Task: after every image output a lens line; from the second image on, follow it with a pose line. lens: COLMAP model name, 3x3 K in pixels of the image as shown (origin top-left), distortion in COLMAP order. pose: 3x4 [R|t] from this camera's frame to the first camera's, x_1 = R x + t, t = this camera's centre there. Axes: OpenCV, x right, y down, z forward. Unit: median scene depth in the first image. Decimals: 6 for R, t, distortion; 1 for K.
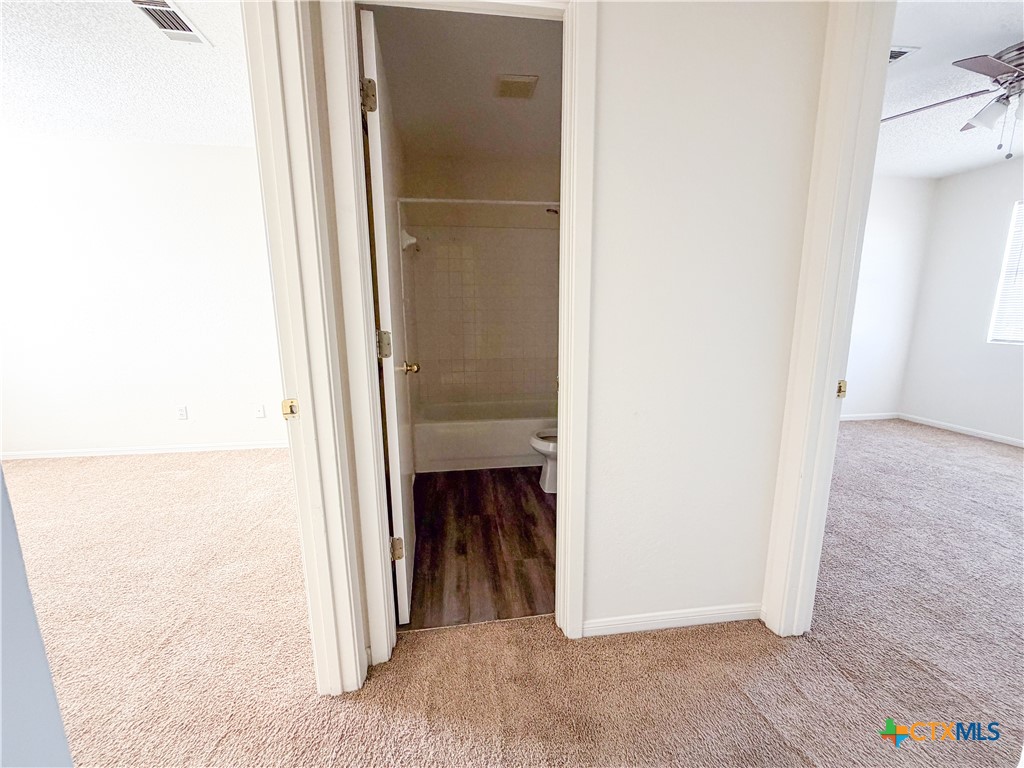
lens RADIAL K [[408.1, 0, 511.5], [0, 408.1, 381.7], [0, 0, 1]] dist [0.001031, 0.000052]
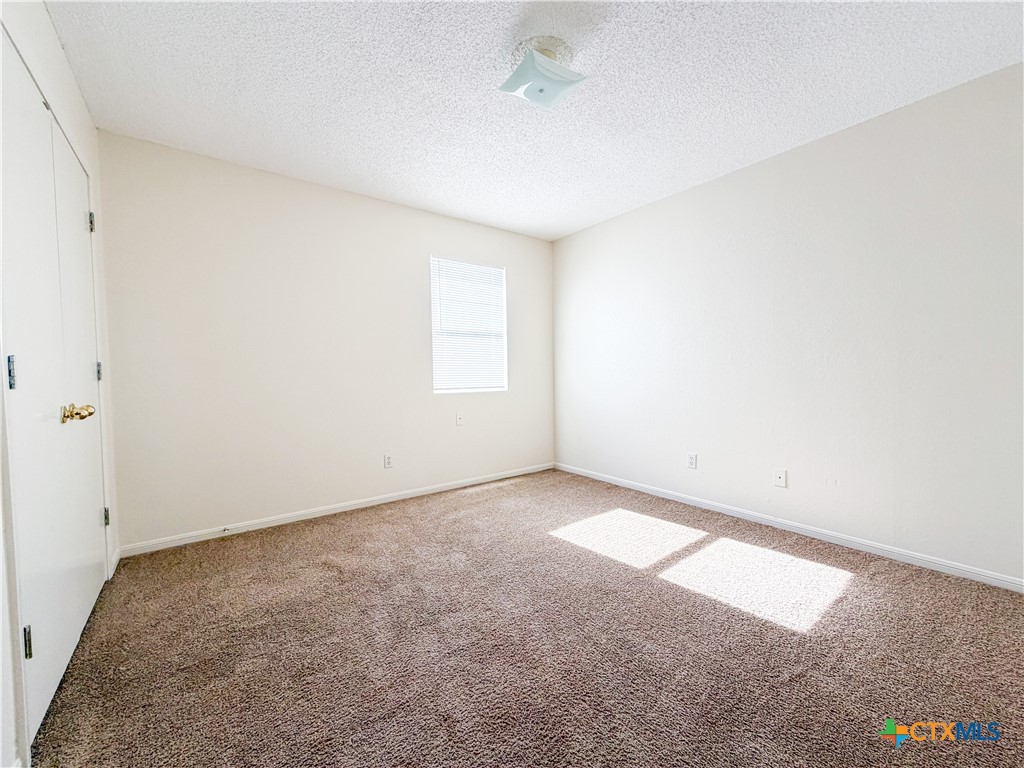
lens RADIAL K [[408.1, 0, 513.1], [0, 408.1, 383.2], [0, 0, 1]] dist [0.001031, 0.000052]
pose [[0.490383, 0.024272, -0.871169, -0.214580], [-0.143476, 0.988221, -0.053230, 0.009992], [0.859616, 0.151095, 0.488089, 0.185424]]
